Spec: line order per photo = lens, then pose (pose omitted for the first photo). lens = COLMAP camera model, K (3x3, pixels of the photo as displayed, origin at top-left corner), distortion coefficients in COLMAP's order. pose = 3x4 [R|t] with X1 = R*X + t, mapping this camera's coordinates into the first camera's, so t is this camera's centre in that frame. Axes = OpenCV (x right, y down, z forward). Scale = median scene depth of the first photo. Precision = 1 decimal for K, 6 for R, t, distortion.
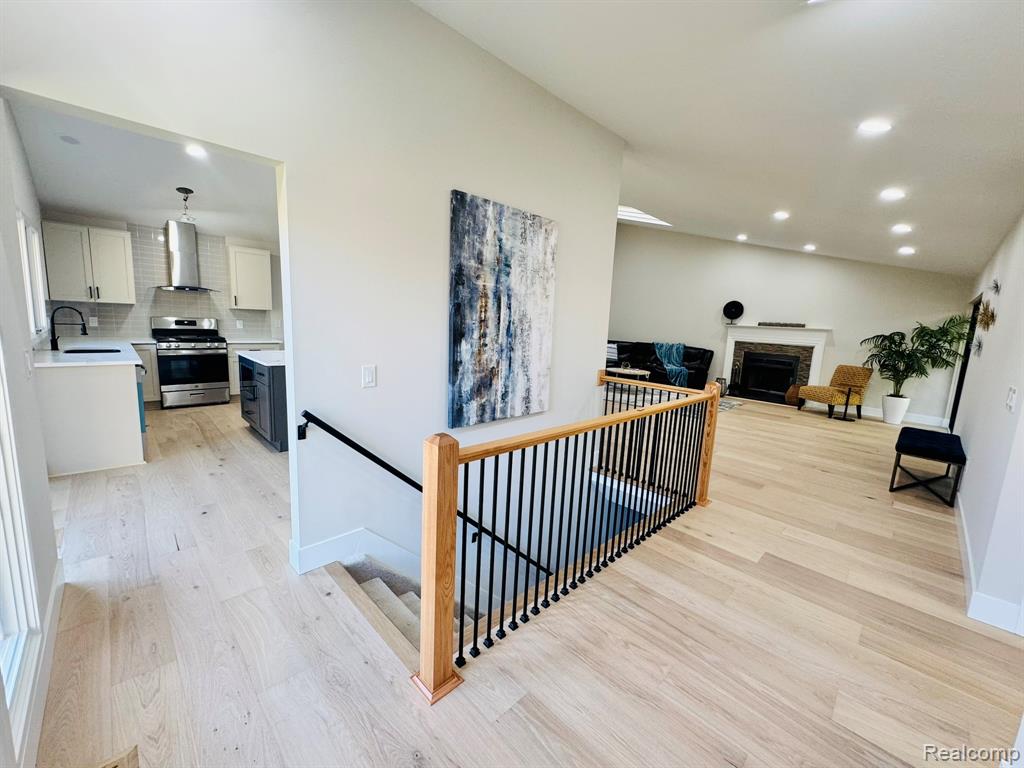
lens RADIAL K [[409.6, 0, 512.0], [0, 409.6, 384.5], [0, 0, 1]] dist [-0.007915, 0.000849]
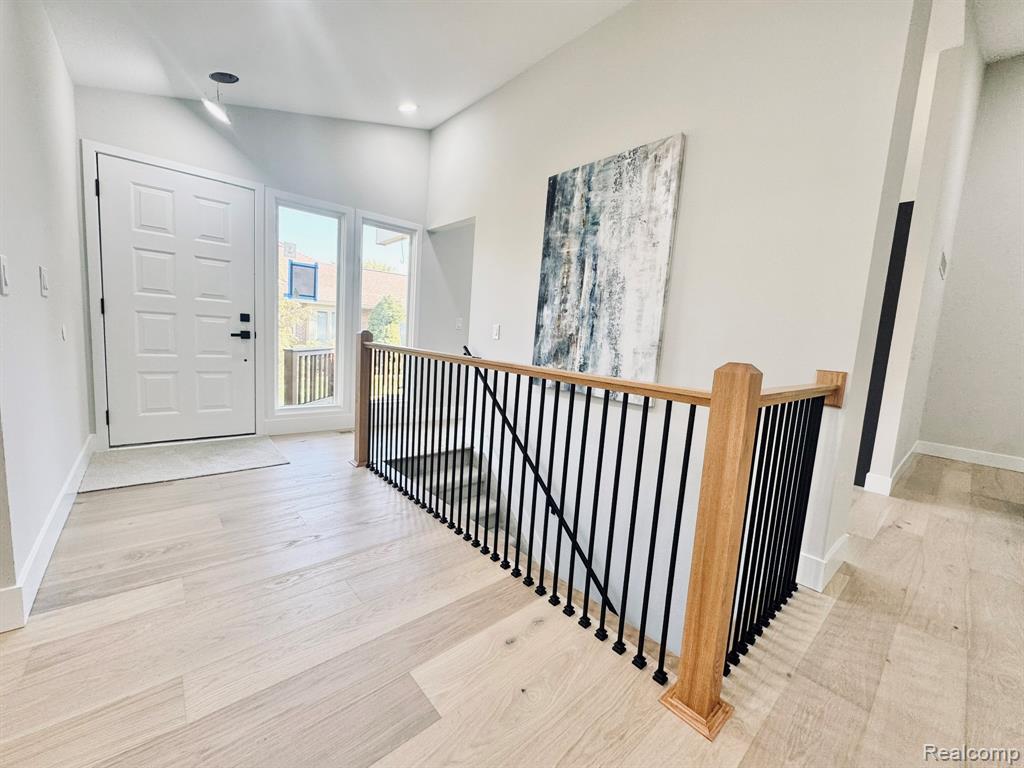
lens RADIAL K [[409.6, 0, 509.4], [0, 409.6, 382.3], [0, 0, 1]] dist [-0.007915, 0.000849]
pose [[-0.058233, 0.062829, -0.996324, 0.934549], [-0.223876, 0.971776, 0.074366, 0.029531], [0.972876, 0.227384, -0.042523, 0.932077]]
